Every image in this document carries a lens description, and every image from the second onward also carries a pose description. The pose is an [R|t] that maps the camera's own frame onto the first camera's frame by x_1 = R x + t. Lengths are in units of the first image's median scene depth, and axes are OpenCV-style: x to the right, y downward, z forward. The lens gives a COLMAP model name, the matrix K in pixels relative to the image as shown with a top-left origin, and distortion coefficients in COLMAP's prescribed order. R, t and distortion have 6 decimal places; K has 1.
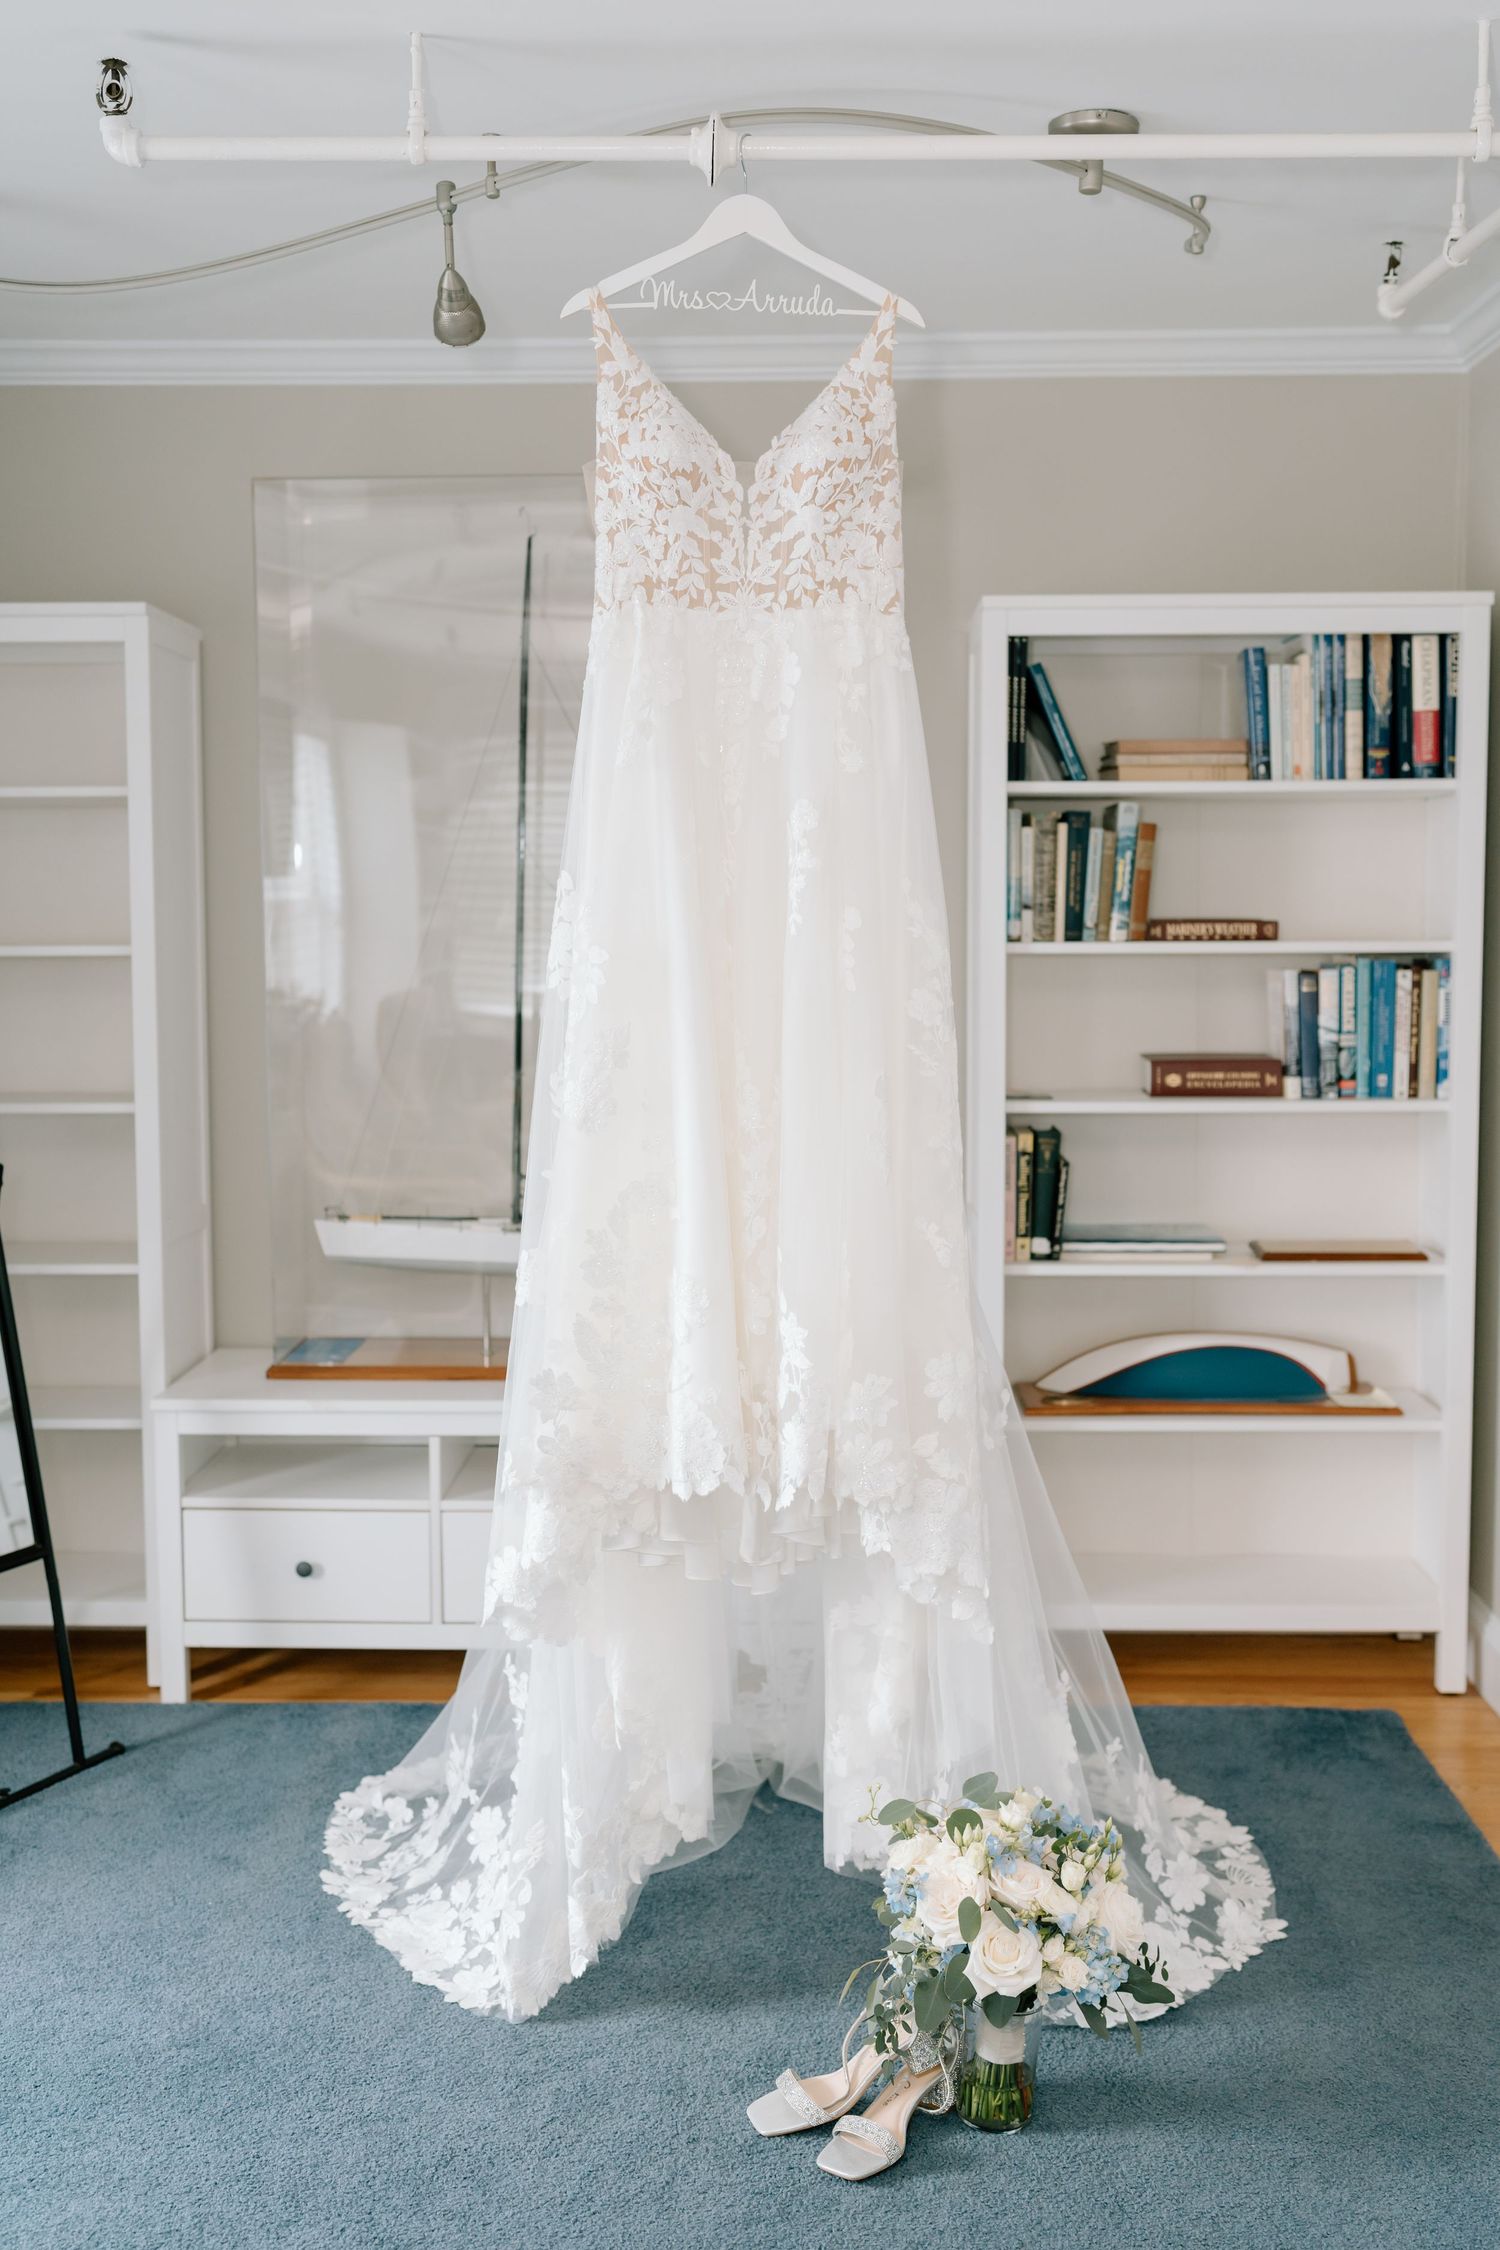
lens RADIAL K [[2188.7, 0, 749.7], [0, 2188.7, 1122.8], [0, 0, 1]] dist [-0.009759, 0.000000]
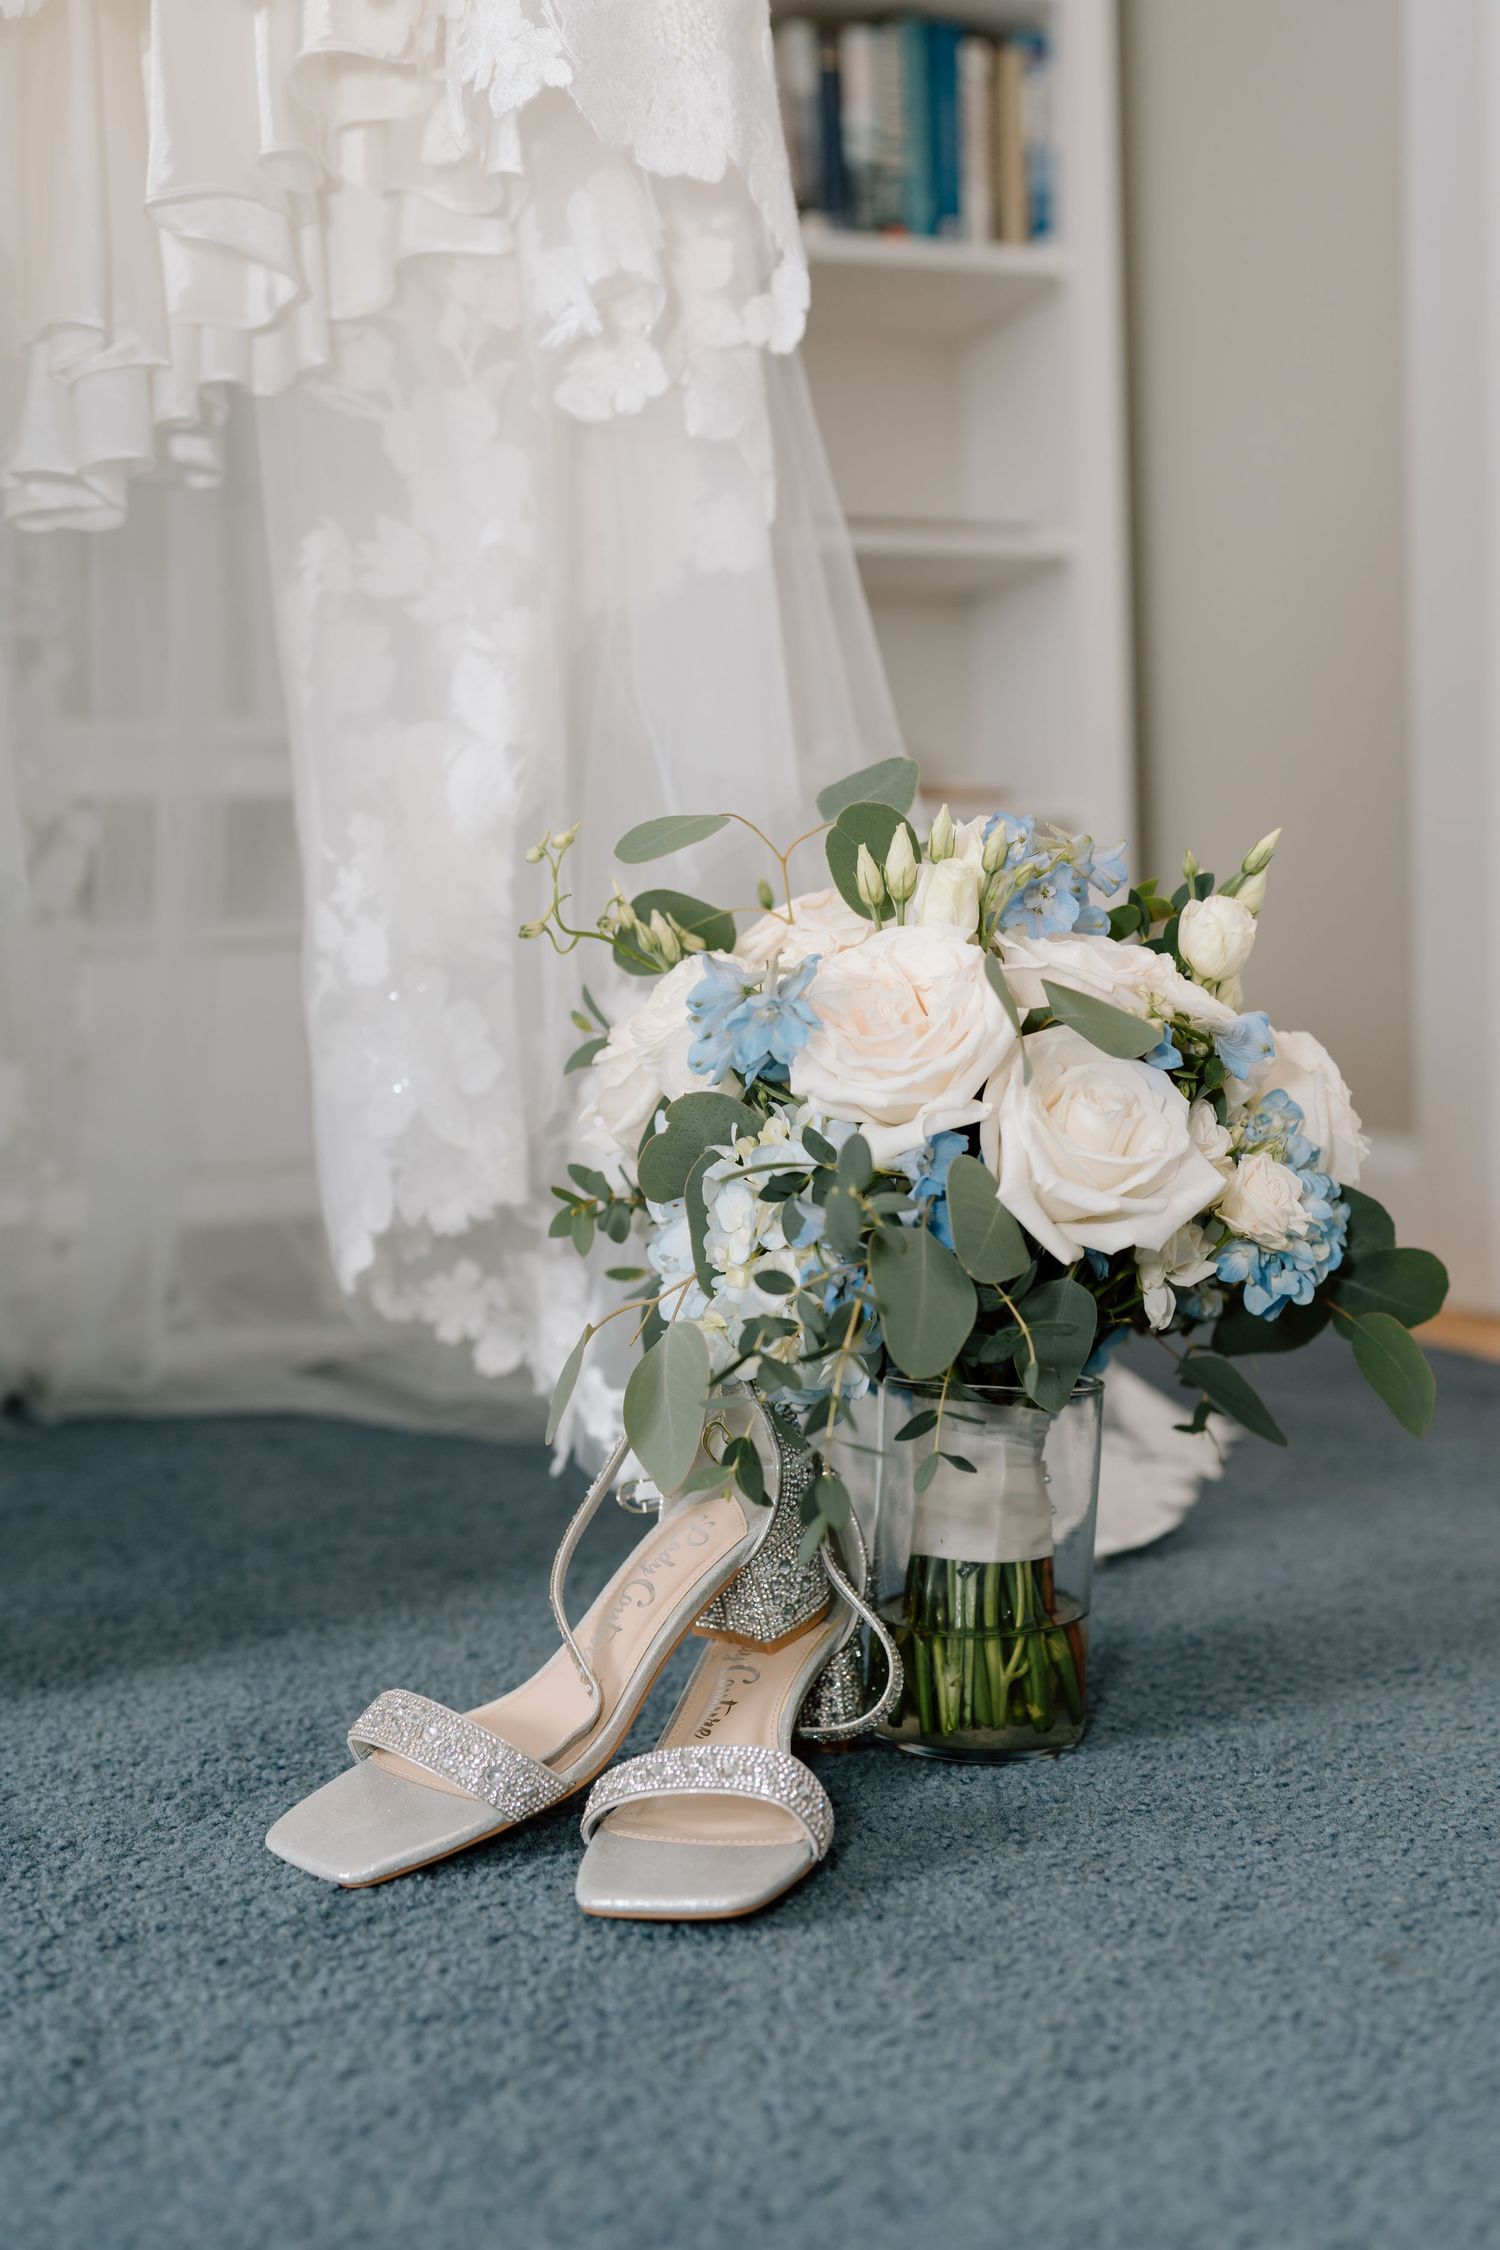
lens RADIAL K [[2542.3, 0, 751.9], [0, 2542.3, 1127.0], [0, 0, 1]] dist [0.009968, 0.000000]
pose [[0.922753, -0.067856, 0.379370, -0.067194], [0.067293, 0.997624, 0.014763, 0.352001], [-0.379470, 0.011907, 0.925127, 0.643494]]
